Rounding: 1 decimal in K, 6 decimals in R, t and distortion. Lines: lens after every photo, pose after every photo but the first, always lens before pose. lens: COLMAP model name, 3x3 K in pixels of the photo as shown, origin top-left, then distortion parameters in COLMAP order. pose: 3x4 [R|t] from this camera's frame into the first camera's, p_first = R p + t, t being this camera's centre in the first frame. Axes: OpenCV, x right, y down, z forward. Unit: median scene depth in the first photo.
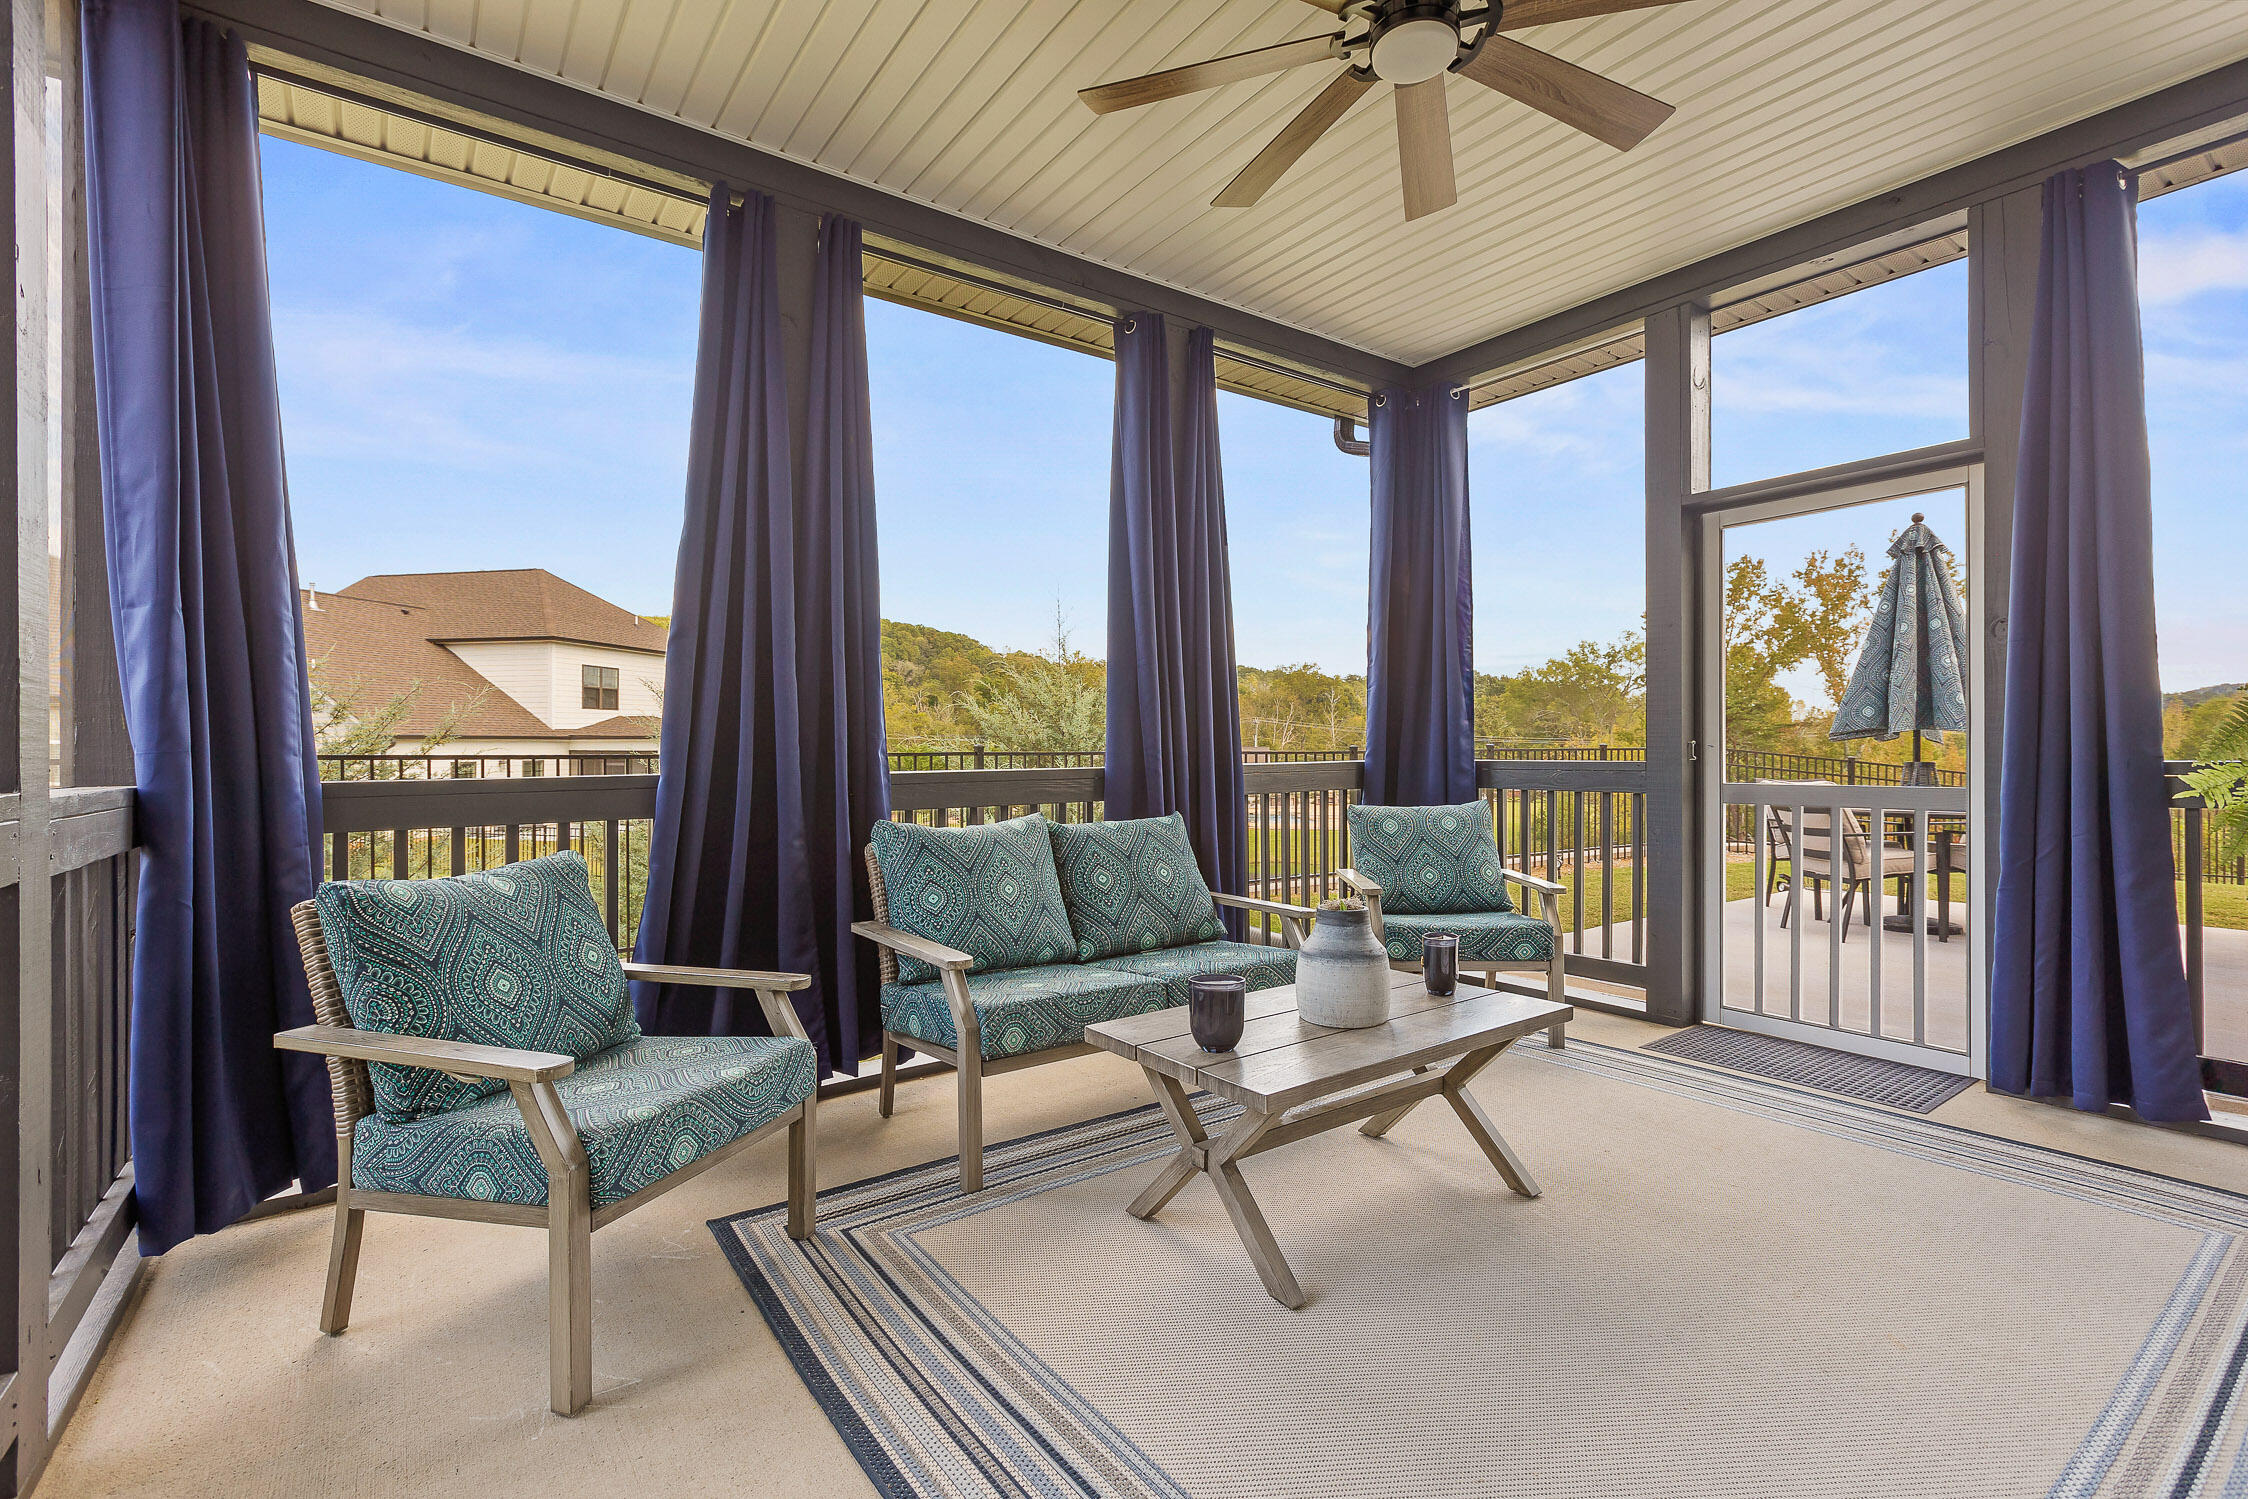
lens RADIAL K [[1018.6, 0, 1129.2], [0, 1018.6, 753.5], [0, 0, 1]] dist [0.003796, -0.001583]
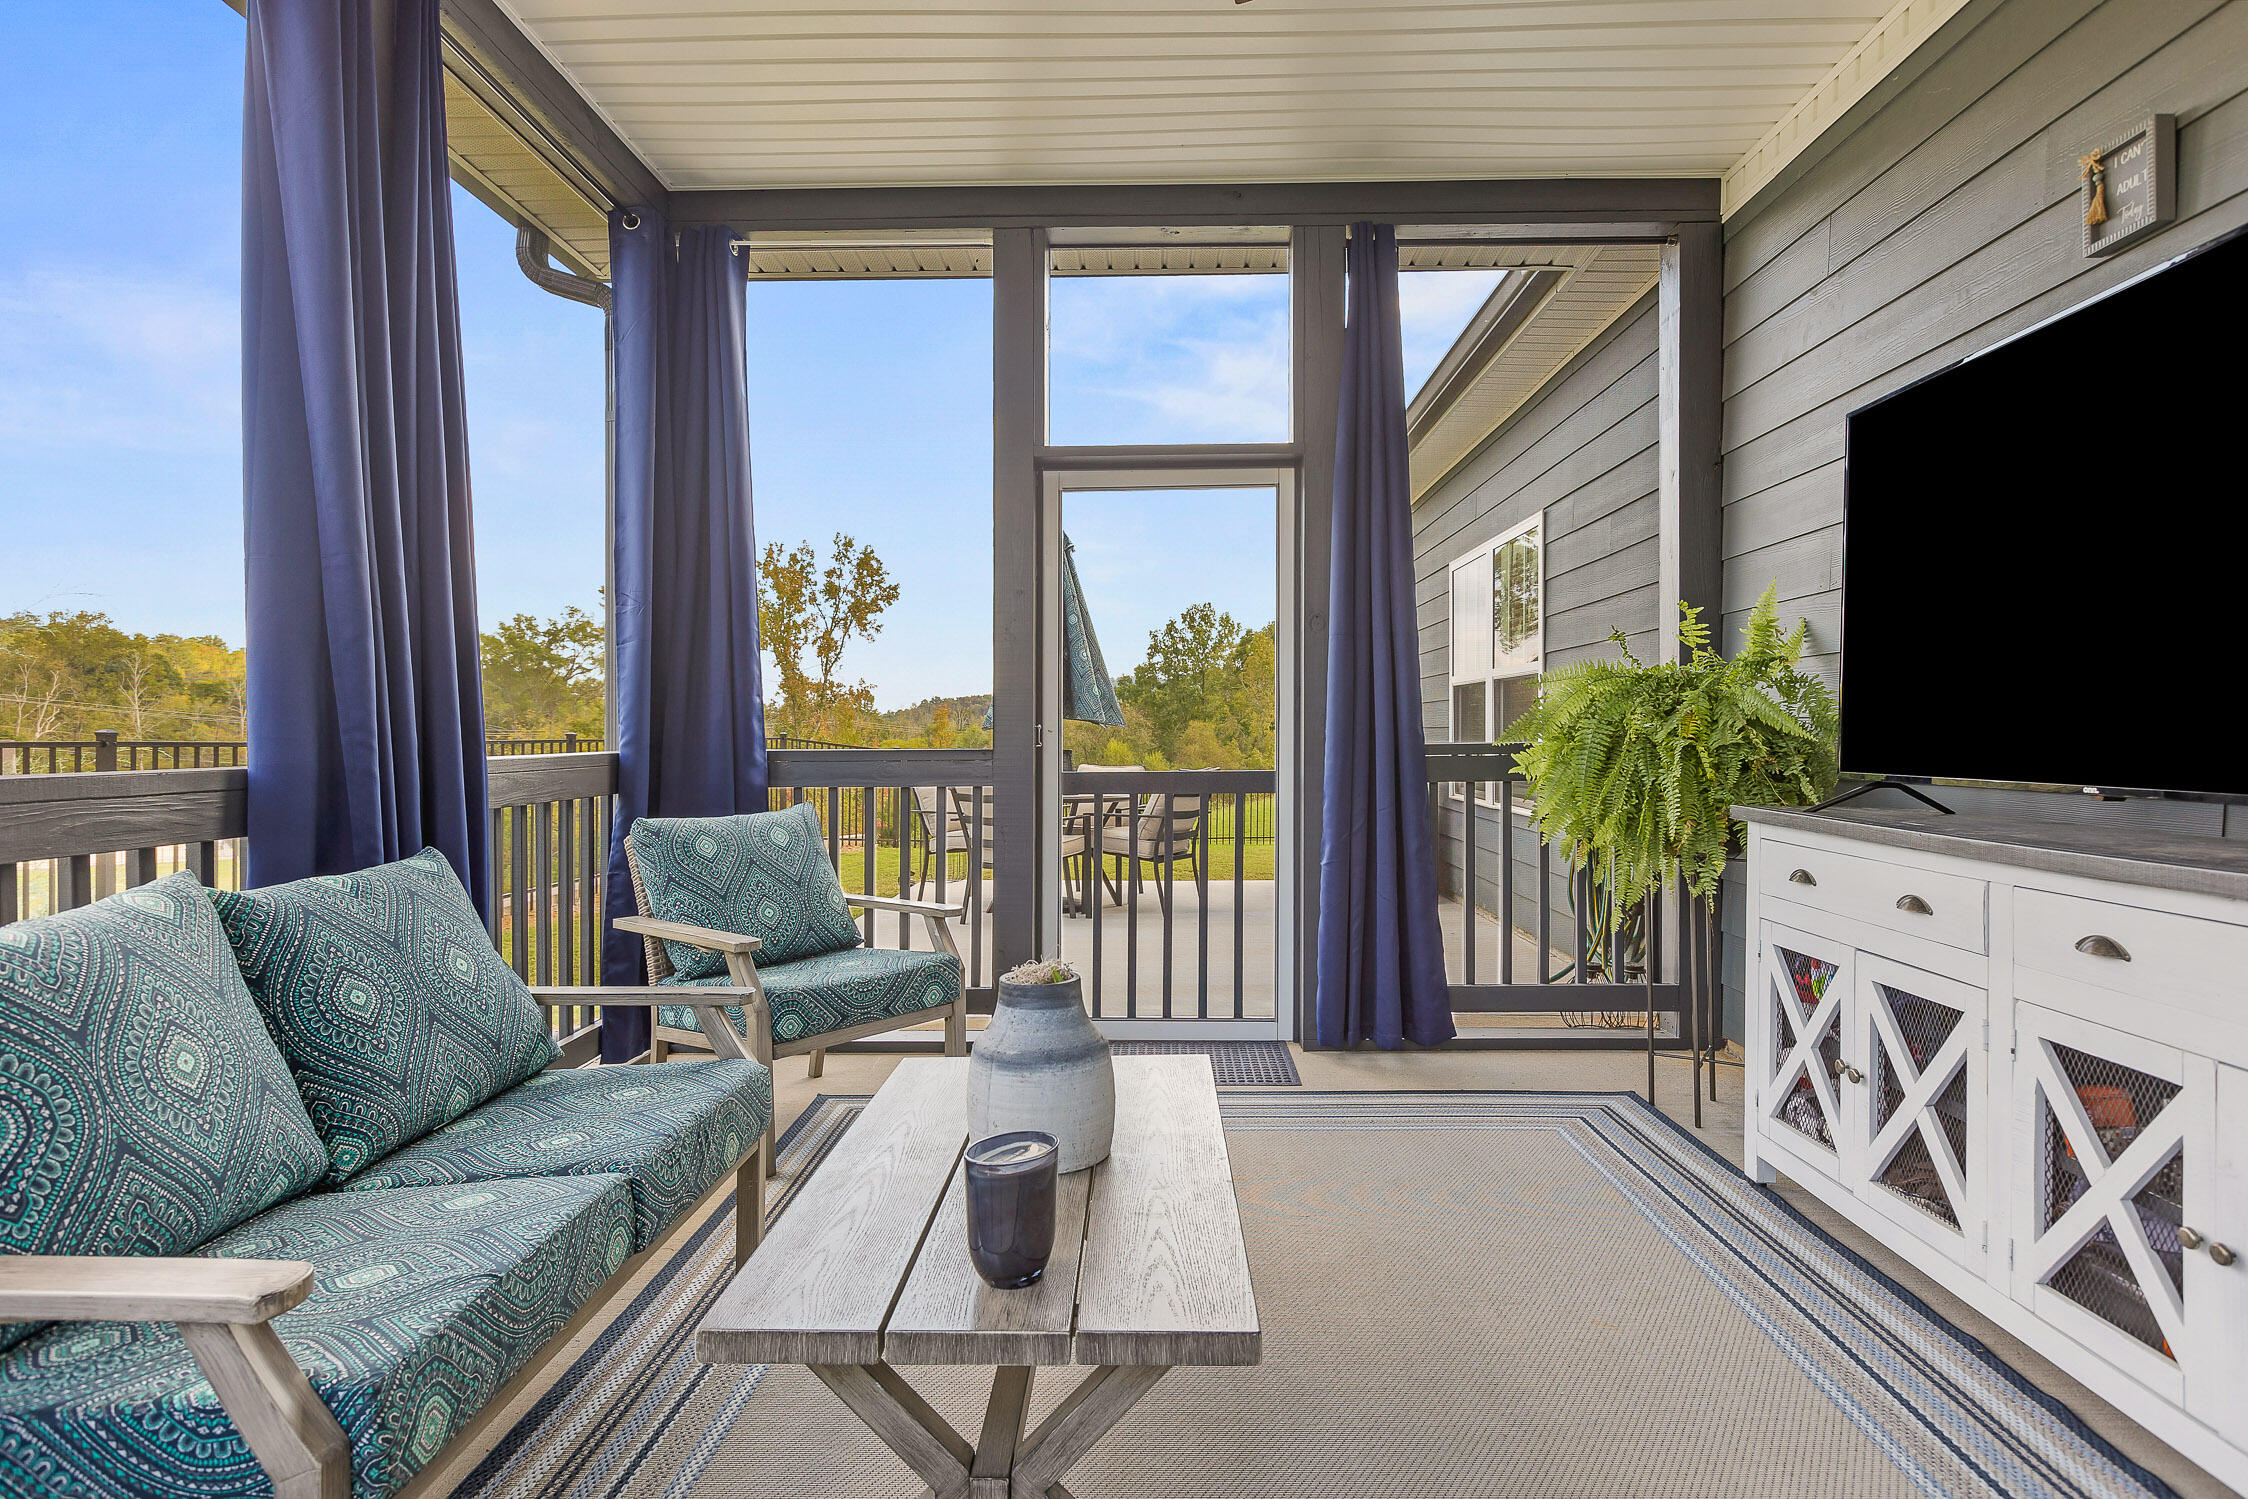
lens RADIAL K [[1166.1, 0, 1122.1], [0, 1166.1, 747.5], [0, 0, 1]] dist [0.000444, -0.002802]
pose [[0.611489, -0.005663, 0.791233, -0.216464], [0.005859, 0.999979, 0.002629, 0.004827], [-0.791231, 0.003028, 0.611509, 0.339626]]
